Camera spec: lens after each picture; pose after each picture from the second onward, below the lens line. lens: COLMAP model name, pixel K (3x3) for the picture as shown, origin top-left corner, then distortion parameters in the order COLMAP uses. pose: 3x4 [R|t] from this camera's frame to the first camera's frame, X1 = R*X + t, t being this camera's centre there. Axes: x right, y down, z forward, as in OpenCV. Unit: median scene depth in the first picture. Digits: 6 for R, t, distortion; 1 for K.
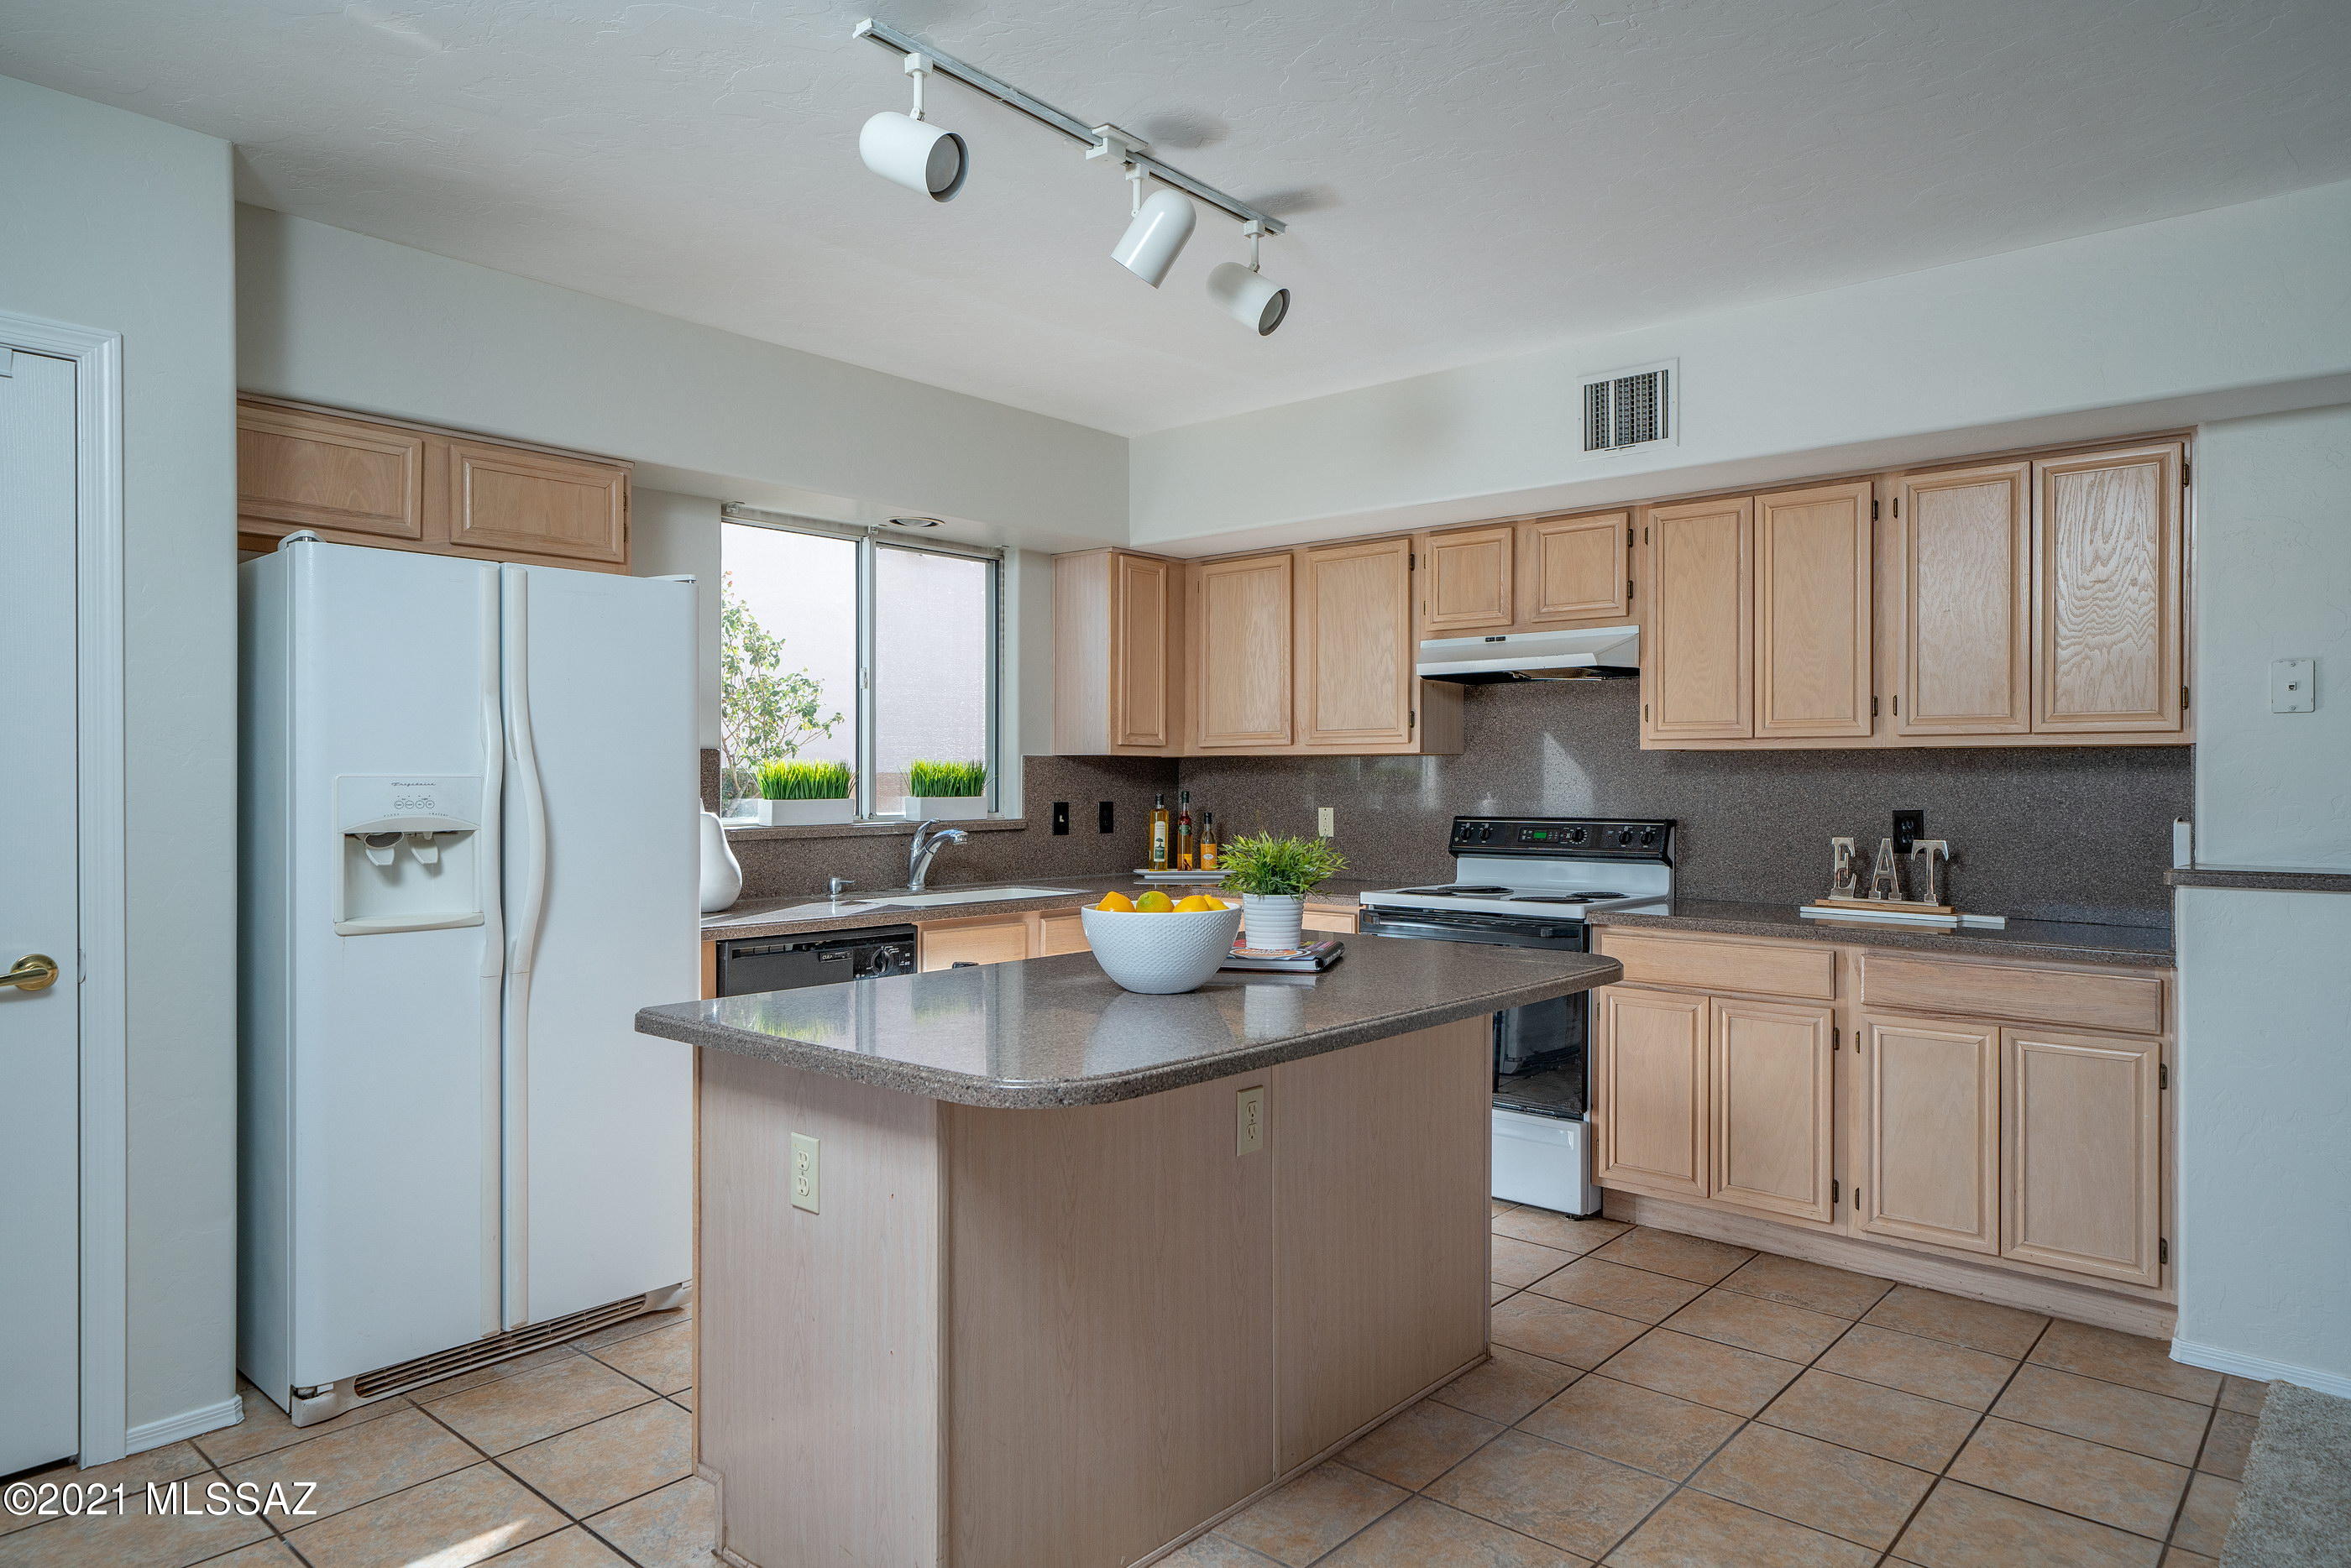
lens RADIAL K [[1397.3, 0, 1254.2], [0, 1397.3, 785.7], [0, 0, 1]] dist [0.004224, 0.002741]
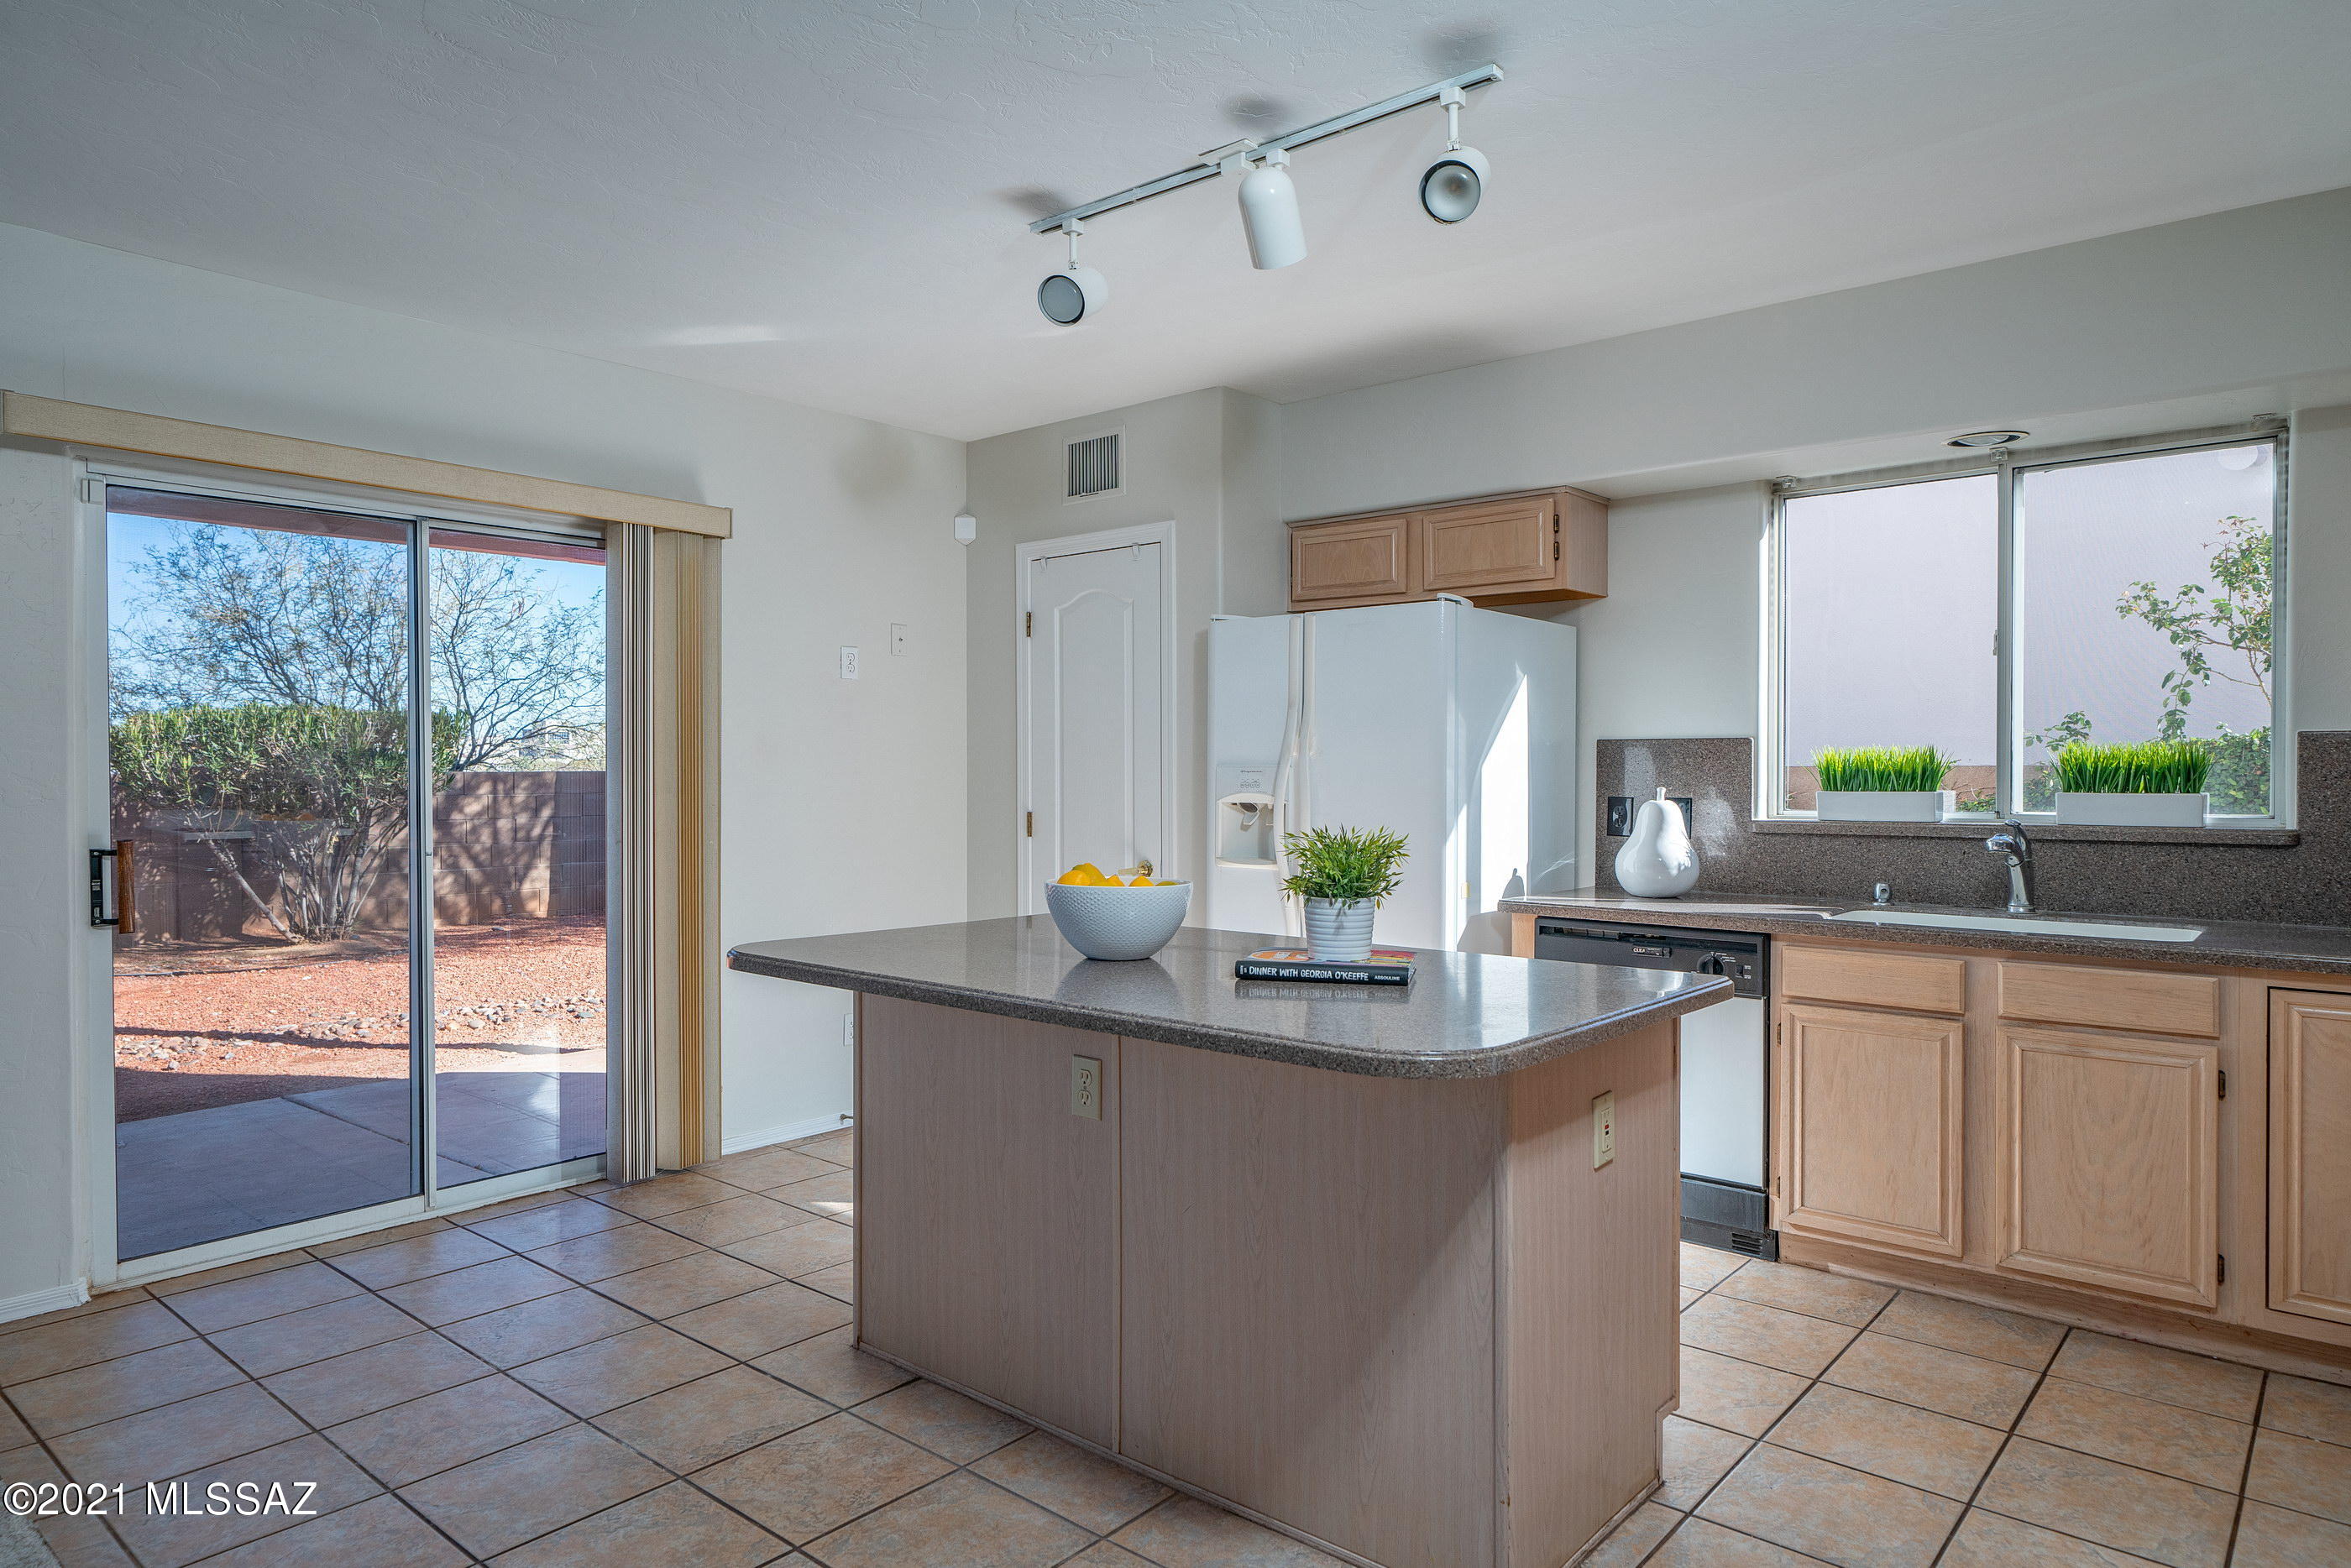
lens RADIAL K [[1405.3, 0, 1172.4], [0, 1405.3, 782.5], [0, 0, 1]] dist [-0.005724, -0.001095]
pose [[-0.004768, 0.007890, -0.999958, 0.591405], [-0.005427, 0.999954, 0.007916, -0.000549], [0.999974, 0.005465, -0.004725, 0.594422]]
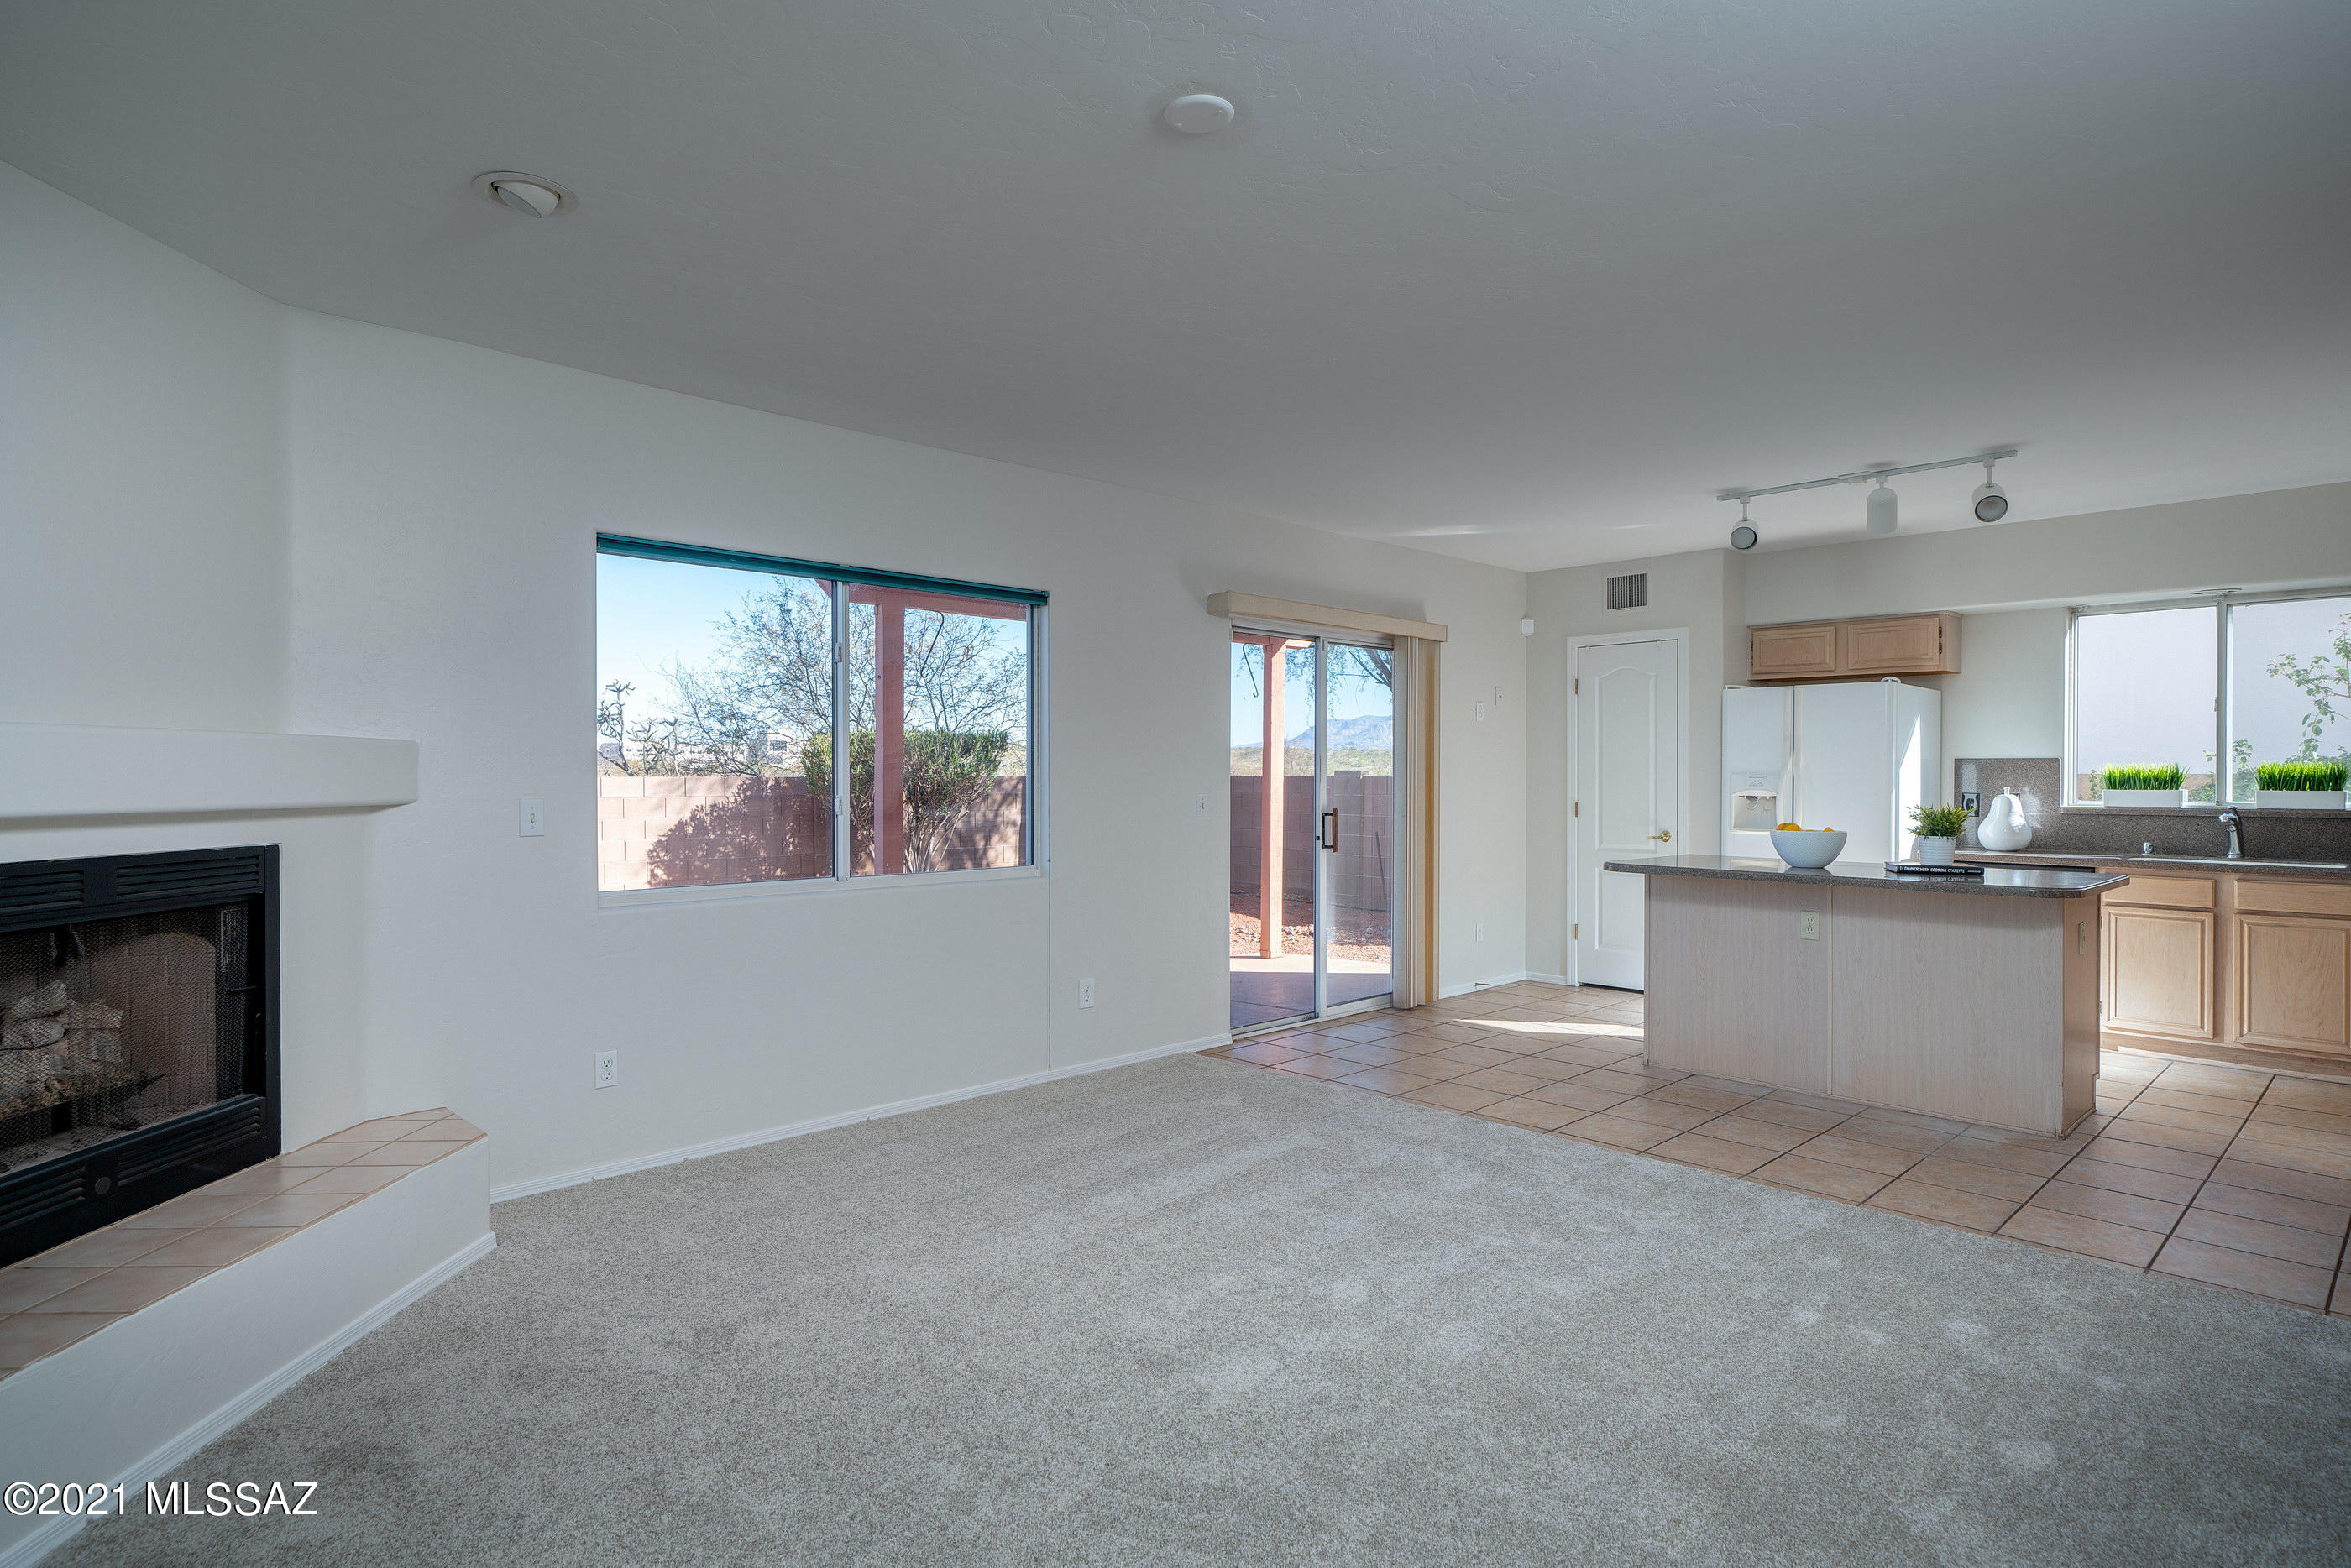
lens RADIAL K [[1295.5, 0, 1188.5], [0, 1295.5, 783.6], [0, 0, 1]] dist [-0.005424, 0.000143]
pose [[-0.067497, 0.005862, -0.997702, 1.203805], [-0.007165, 0.999954, 0.006360, 0.001765], [0.997694, 0.007578, -0.067452, 0.071248]]
